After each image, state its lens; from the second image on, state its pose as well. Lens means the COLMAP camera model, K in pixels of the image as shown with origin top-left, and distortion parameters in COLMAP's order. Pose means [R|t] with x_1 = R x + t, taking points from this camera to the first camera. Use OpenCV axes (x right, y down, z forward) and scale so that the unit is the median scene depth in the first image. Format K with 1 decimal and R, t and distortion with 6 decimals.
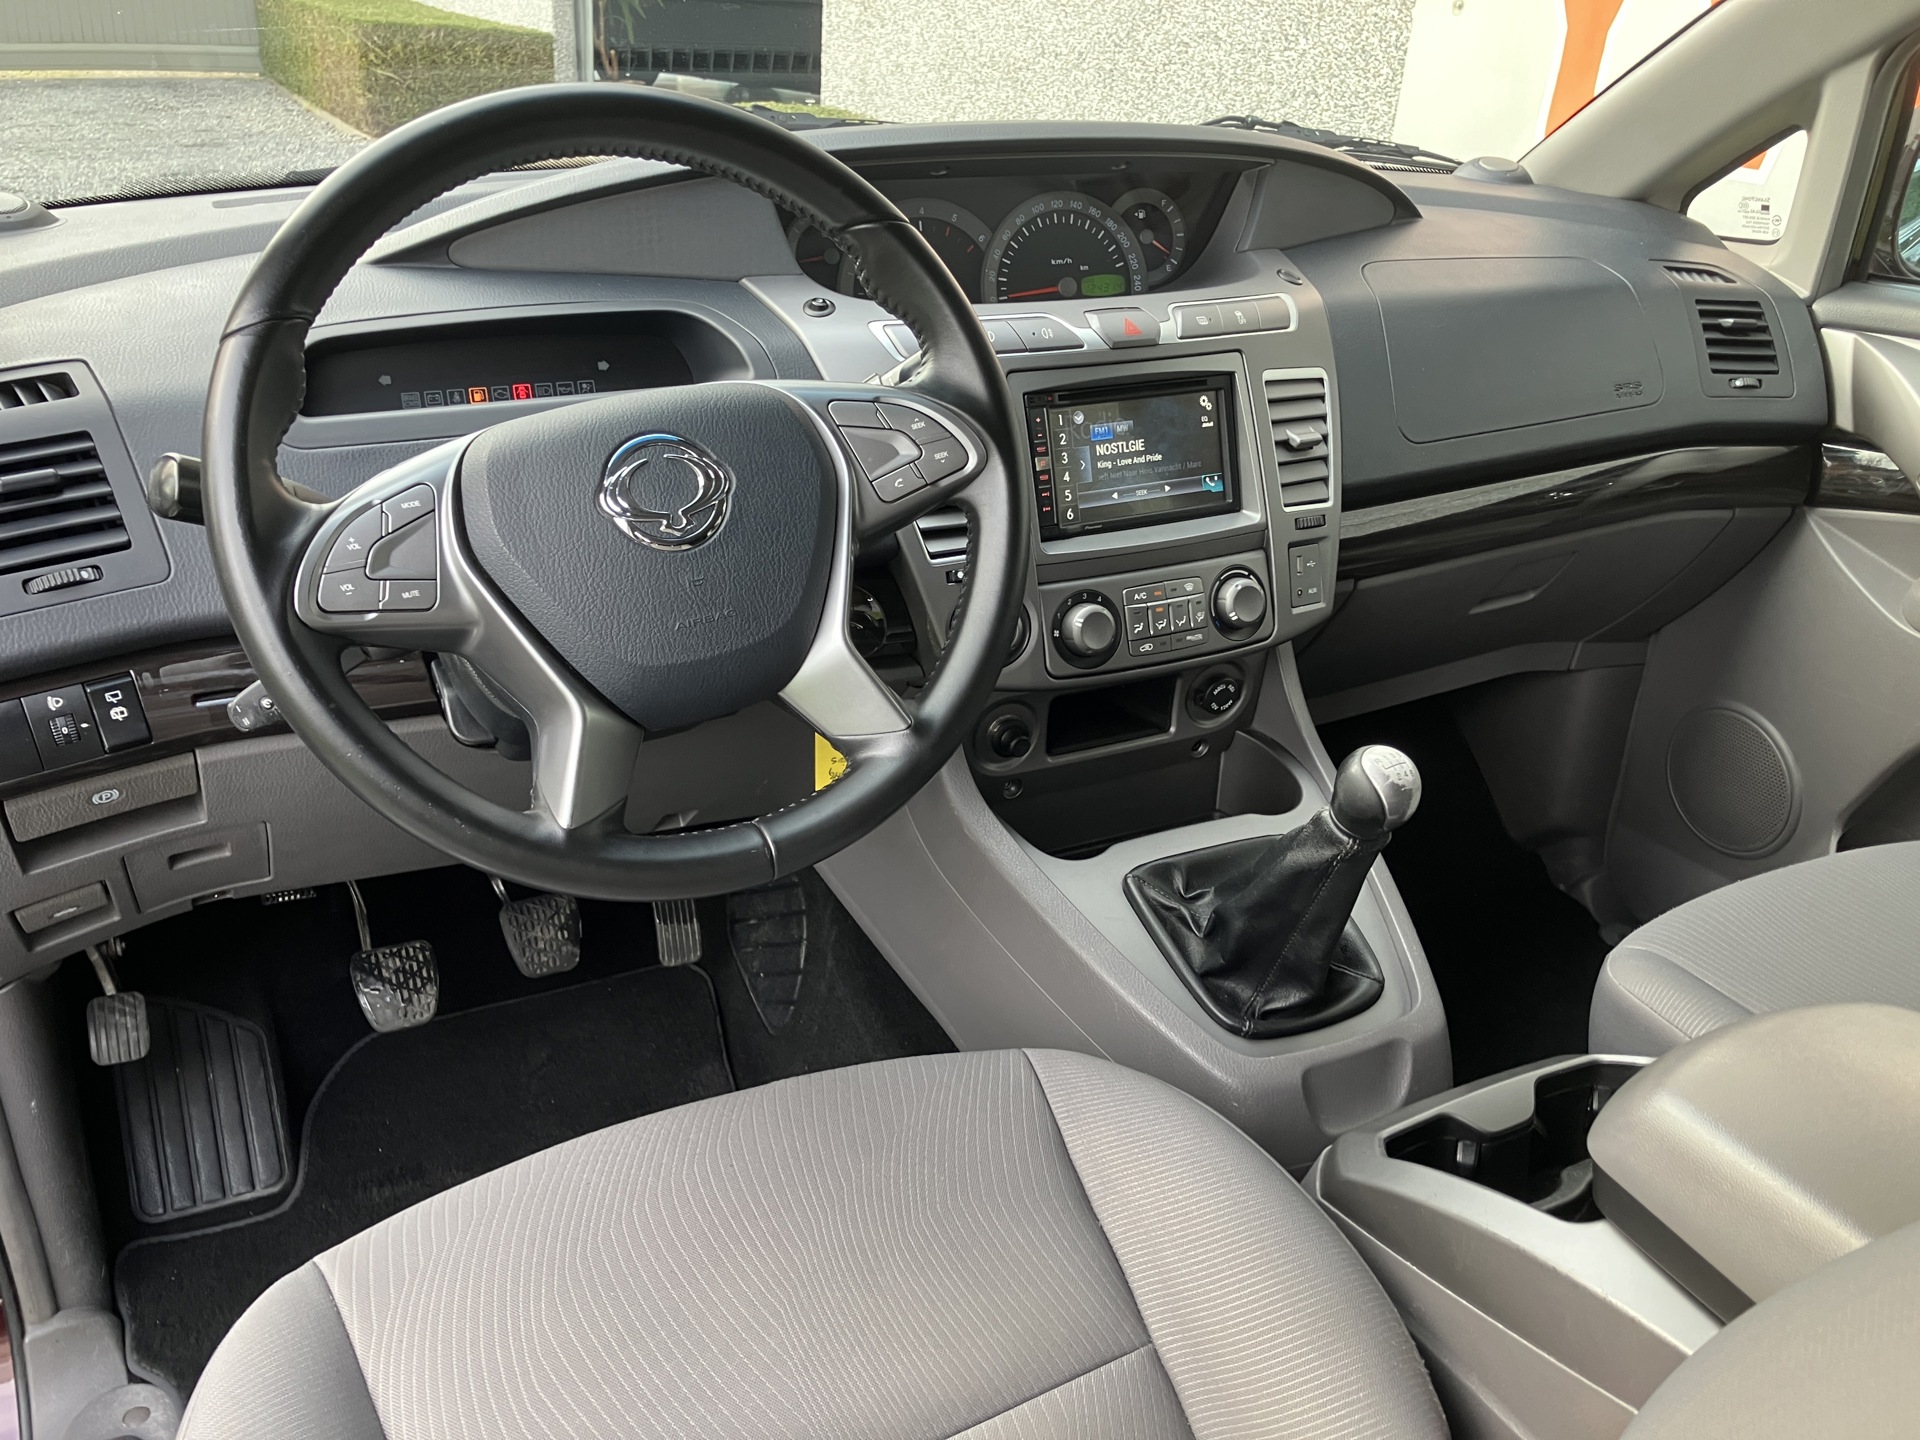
lens RADIAL K [[1565.8, 0, 926.4], [0, 1565.8, 717.7], [0, 0, 1]] dist [0.012694, -0.011506]
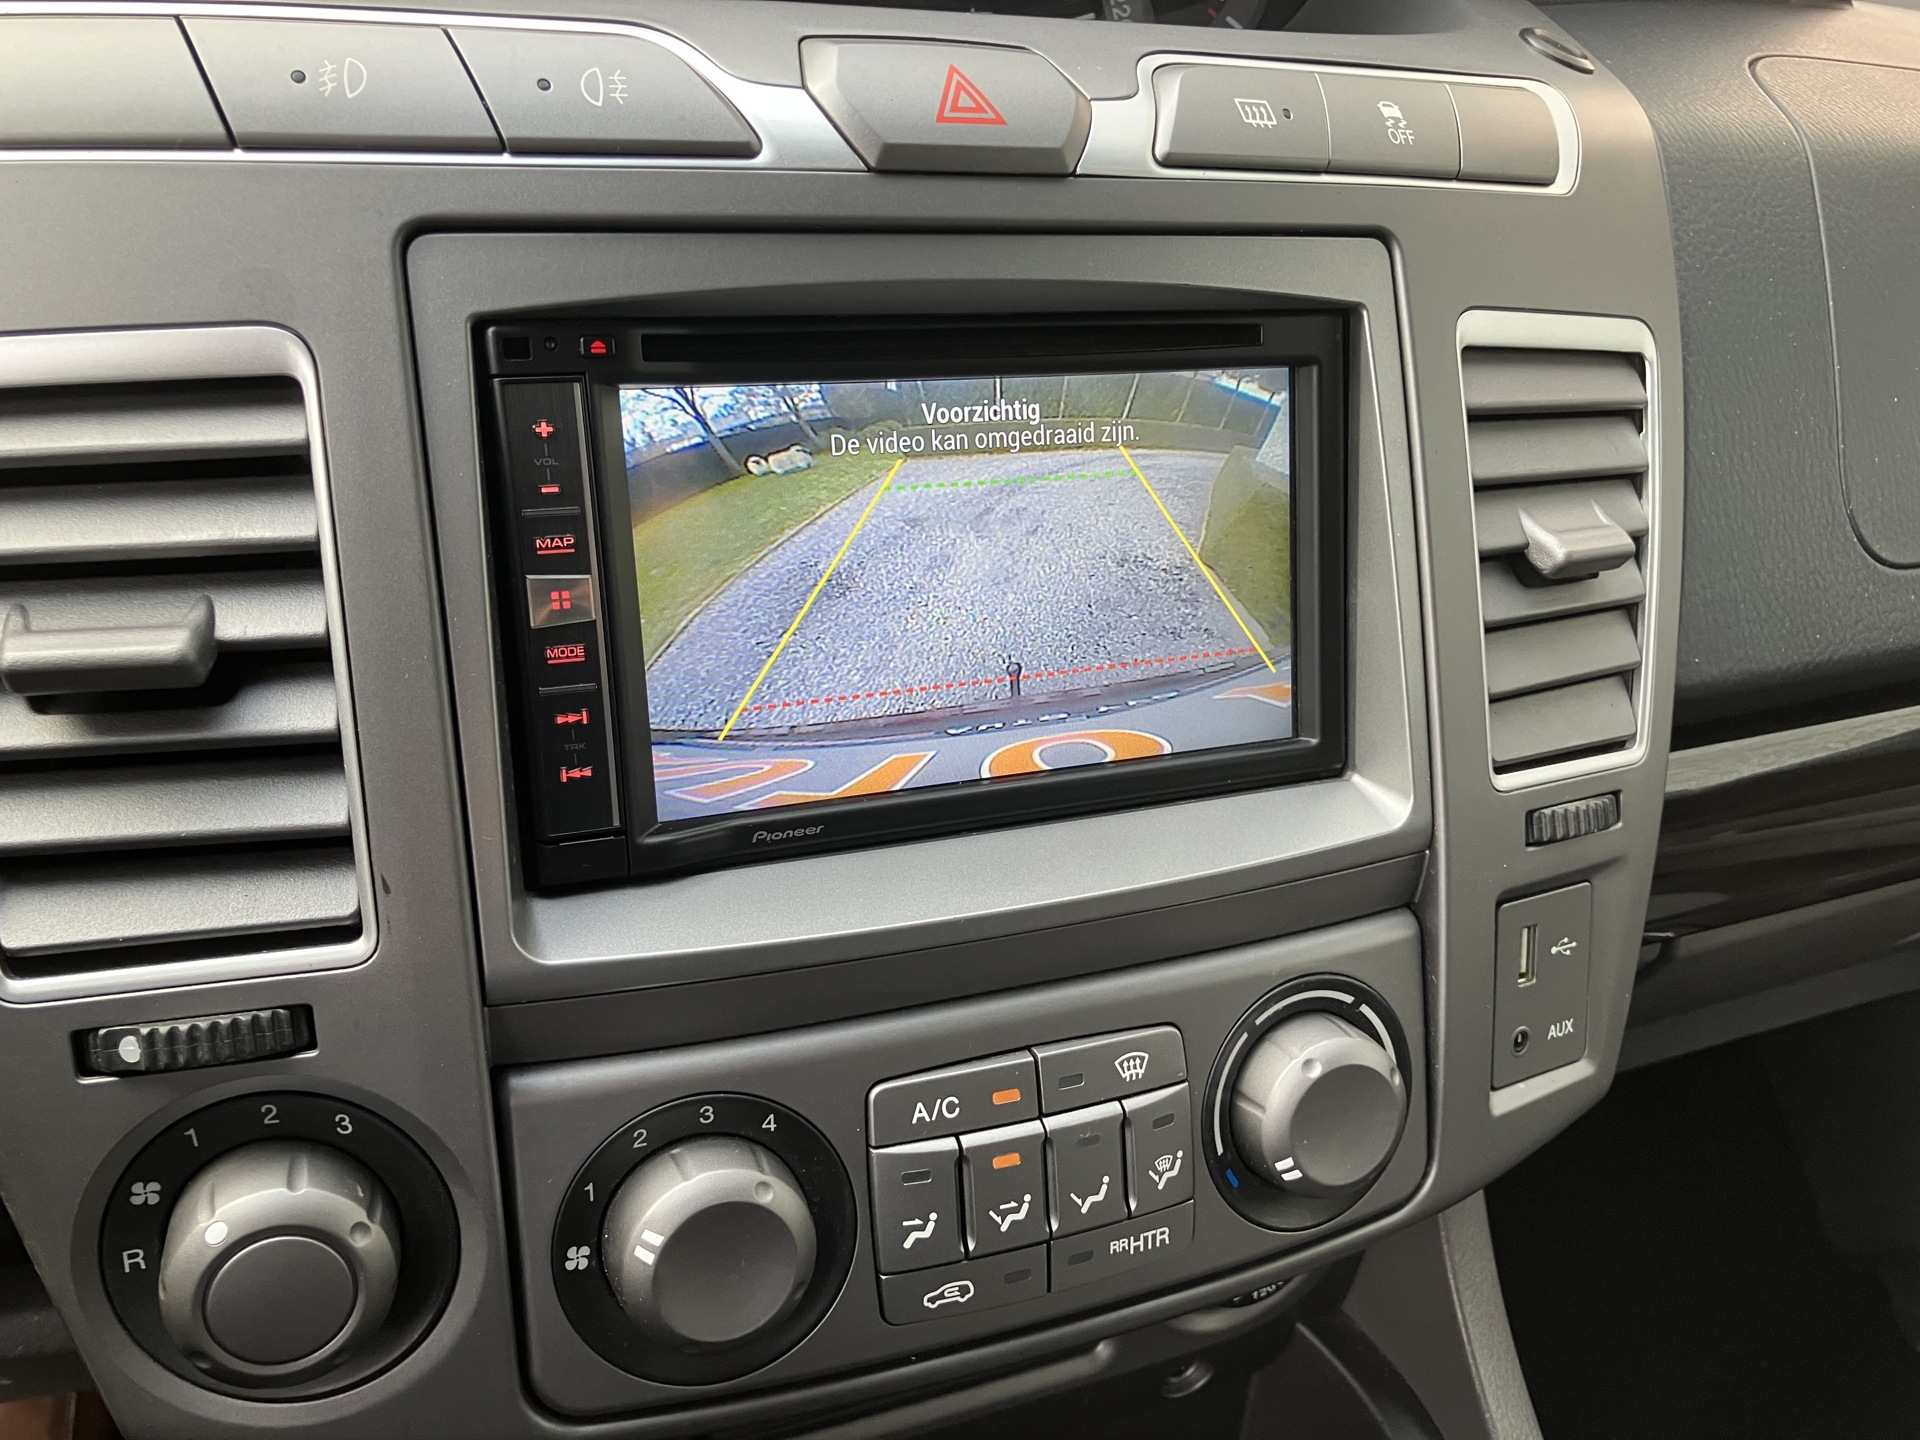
lens RADIAL K [[1565.8, 0, 967.1], [0, 1565.8, 720.6], [0, 0, 1]] dist [0.012694, -0.011506]
pose [[0.995705, 0.076457, -0.052207, 0.139563], [-0.075749, 0.997008, 0.015409, -0.137654], [0.053229, -0.011389, 0.998517, 0.678281]]
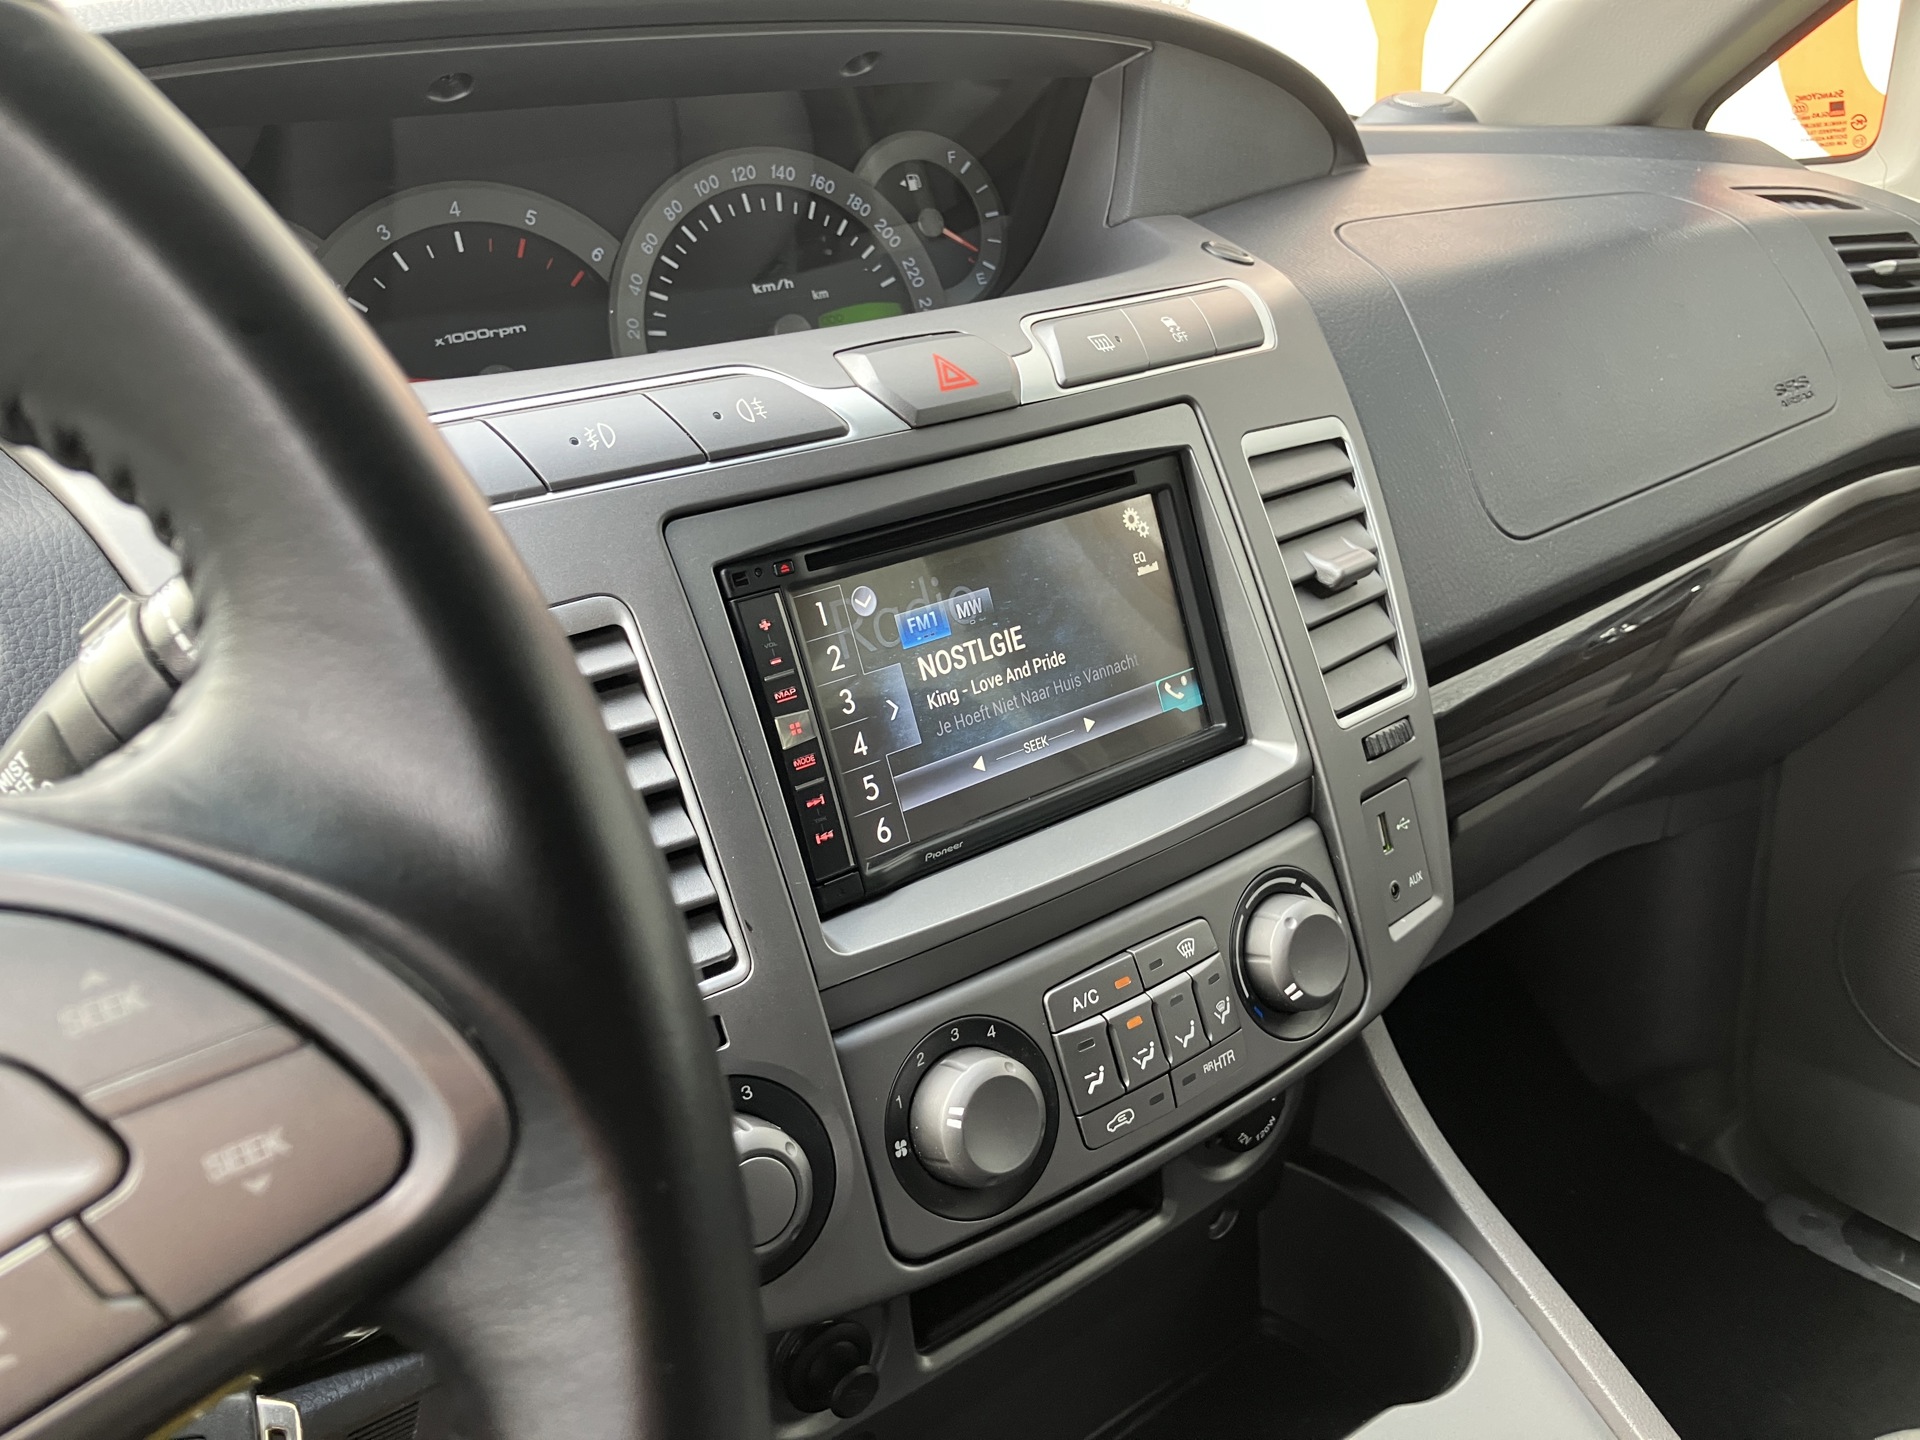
lens RADIAL K [[1565.8, 0, 940.8], [0, 1565.8, 728.4], [0, 0, 1]] dist [0.012694, -0.011506]
pose [[0.977556, -0.162371, 0.134239, 0.051772], [0.172443, 0.982732, -0.067087, -0.117635], [-0.121028, 0.088729, 0.988675, 0.546643]]
